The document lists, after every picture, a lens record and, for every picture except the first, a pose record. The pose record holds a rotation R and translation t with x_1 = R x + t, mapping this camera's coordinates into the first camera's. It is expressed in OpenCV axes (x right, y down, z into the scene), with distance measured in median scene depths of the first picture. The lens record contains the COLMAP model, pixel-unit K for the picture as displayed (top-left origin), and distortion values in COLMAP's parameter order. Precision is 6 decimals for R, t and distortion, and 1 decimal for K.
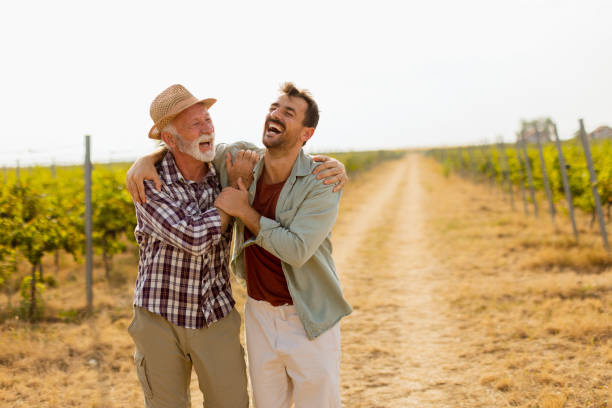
lens RADIAL K [[882.5, 0, 306.0], [0, 882.5, 204.0], [0, 0, 1]] dist [0.039370, -0.096111]
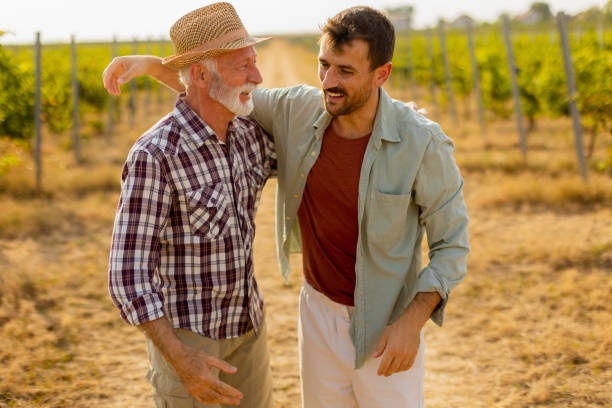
lens RADIAL K [[882.5, 0, 306.0], [0, 882.5, 204.0], [0, 0, 1]] dist [0.039370, -0.096111]
pose [[0.987996, -0.017989, 0.153426, -0.032218], [-0.001547, 0.991994, 0.126274, -0.032064], [-0.154469, -0.124996, 0.980059, 0.311471]]
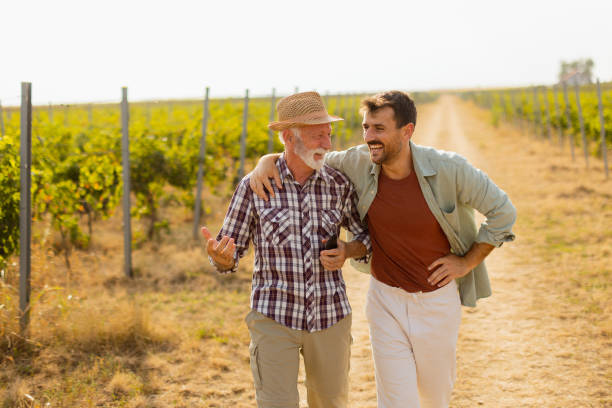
lens RADIAL K [[882.5, 0, 306.0], [0, 882.5, 204.0], [0, 0, 1]] dist [0.039370, -0.096111]
pose [[0.999324, 0.014640, -0.033723, 0.045339], [-0.012334, 0.997638, 0.067580, -0.060359], [0.034632, -0.067118, 0.997144, 0.800039]]
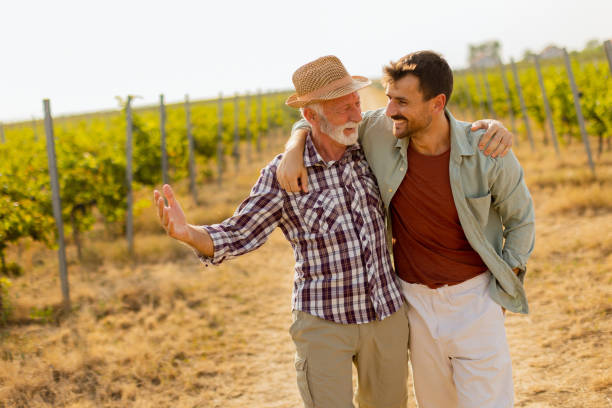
lens RADIAL K [[882.5, 0, 306.0], [0, 882.5, 204.0], [0, 0, 1]] dist [0.039370, -0.096111]
pose [[0.996012, -0.075086, 0.048182, -0.050389], [0.071581, 0.994922, 0.070755, -0.020891], [-0.053250, -0.067024, 0.996329, 0.149679]]
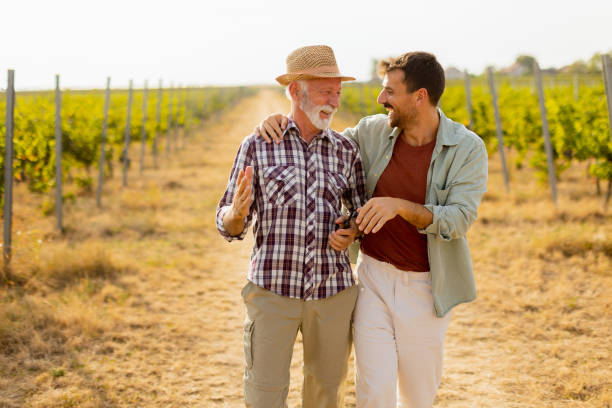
lens RADIAL K [[882.5, 0, 306.0], [0, 882.5, 204.0], [0, 0, 1]] dist [0.039370, -0.096111]
pose [[0.985545, -0.000470, 0.169412, -0.053096], [-0.011777, 0.997387, 0.071280, -0.039857], [-0.169002, -0.072245, 0.982964, 0.572641]]
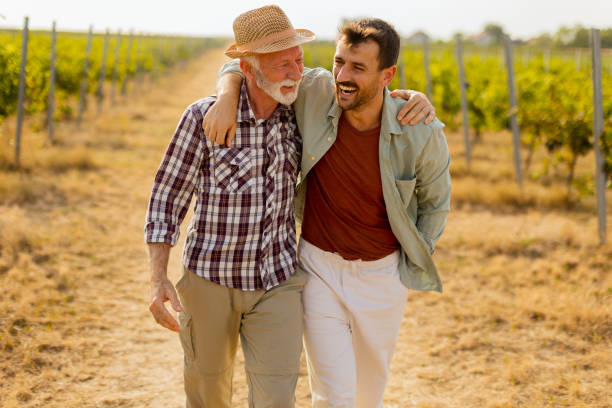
lens RADIAL K [[882.5, 0, 306.0], [0, 882.5, 204.0], [0, 0, 1]] dist [0.039370, -0.096111]
pose [[0.975982, 0.045446, 0.213059, -0.065672], [-0.071684, 0.990531, 0.117088, -0.022872], [-0.205720, -0.129549, 0.969998, 0.221801]]
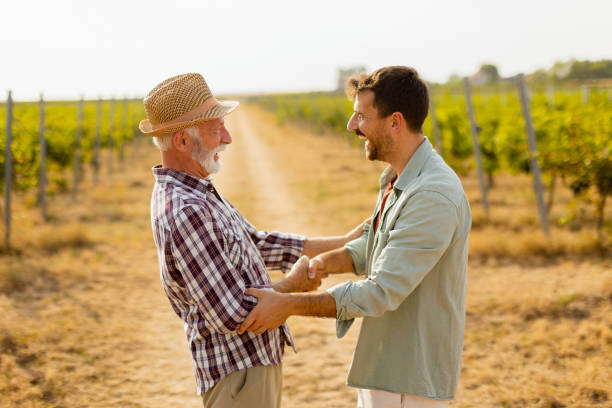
lens RADIAL K [[882.5, 0, 306.0], [0, 882.5, 204.0], [0, 0, 1]] dist [0.039370, -0.096111]
pose [[0.978790, -0.010138, 0.204614, -0.052826], [-0.002385, 0.998143, 0.060861, -0.030728], [-0.204851, -0.060058, 0.976949, 0.296553]]
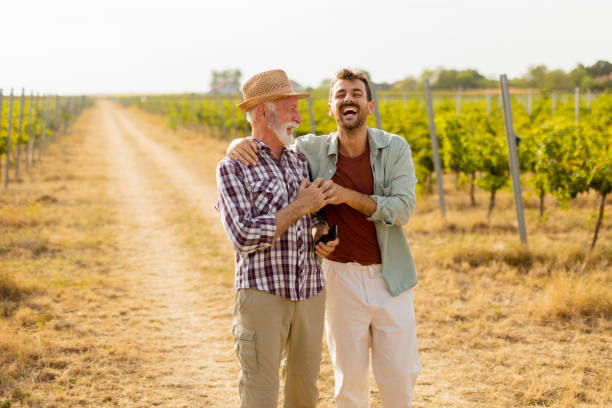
lens RADIAL K [[882.5, 0, 306.0], [0, 882.5, 204.0], [0, 0, 1]] dist [0.039370, -0.096111]
pose [[0.938804, -0.006521, 0.344389, -0.124179], [-0.013610, 0.998338, 0.056003, -0.041429], [-0.344182, -0.057263, 0.937155, 0.595735]]
